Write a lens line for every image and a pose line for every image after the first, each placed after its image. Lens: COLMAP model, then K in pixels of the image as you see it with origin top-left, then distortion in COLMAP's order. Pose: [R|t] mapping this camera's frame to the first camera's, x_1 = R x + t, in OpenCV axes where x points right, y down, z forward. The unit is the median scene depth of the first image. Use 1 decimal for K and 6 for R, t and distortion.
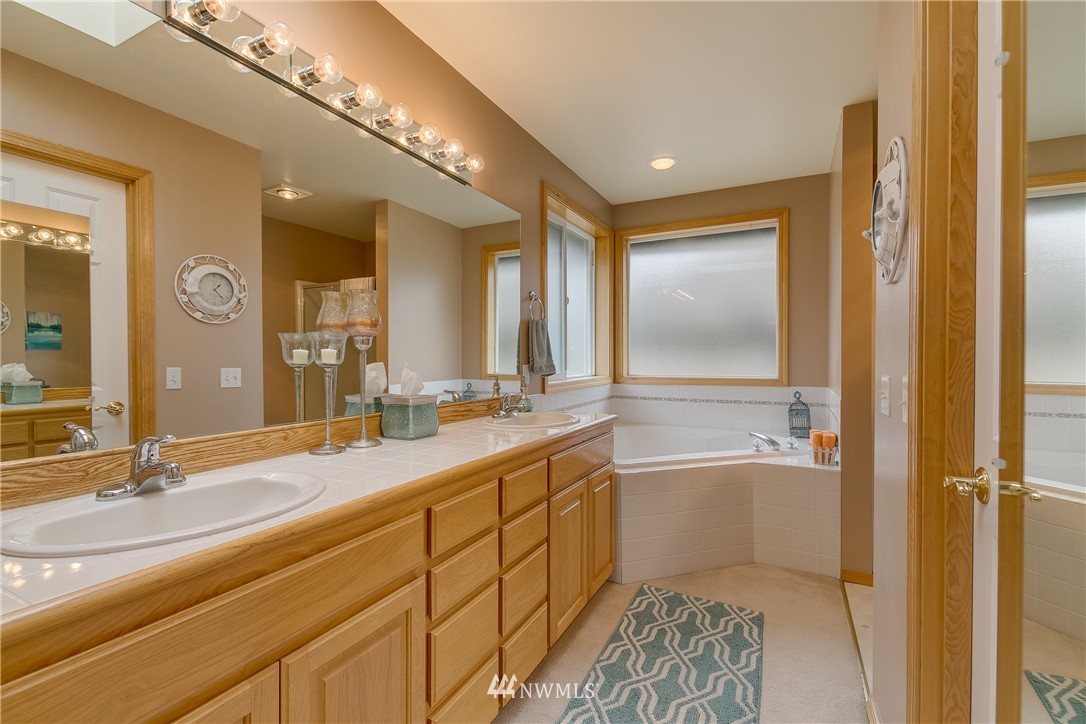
lens RADIAL K [[477.7, 0, 543.0], [0, 477.7, 363.7], [0, 0, 1]] dist [0.008083, -0.008382]
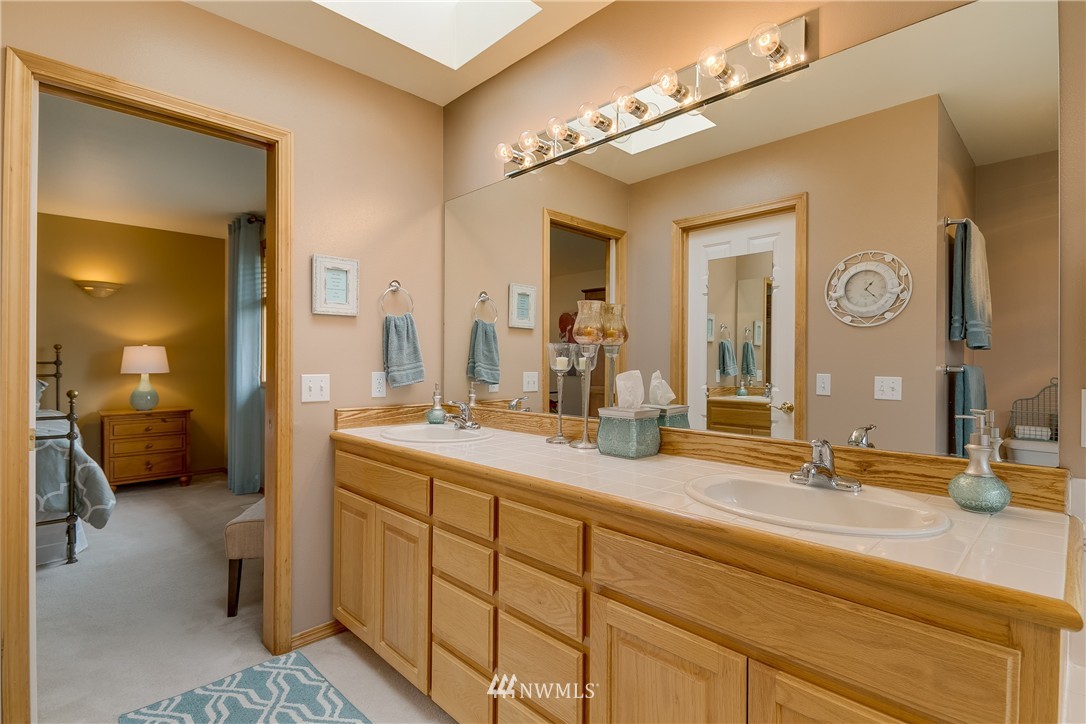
lens RADIAL K [[526.0, 0, 543.4], [0, 526.0, 361.0], [0, 0, 1]] dist [0.003639, 0.000038]
pose [[-0.328918, -0.004120, -0.944350, 0.521547], [-0.012672, 0.999920, 0.000052, -0.013658], [0.944274, 0.011983, -0.328943, 0.884776]]
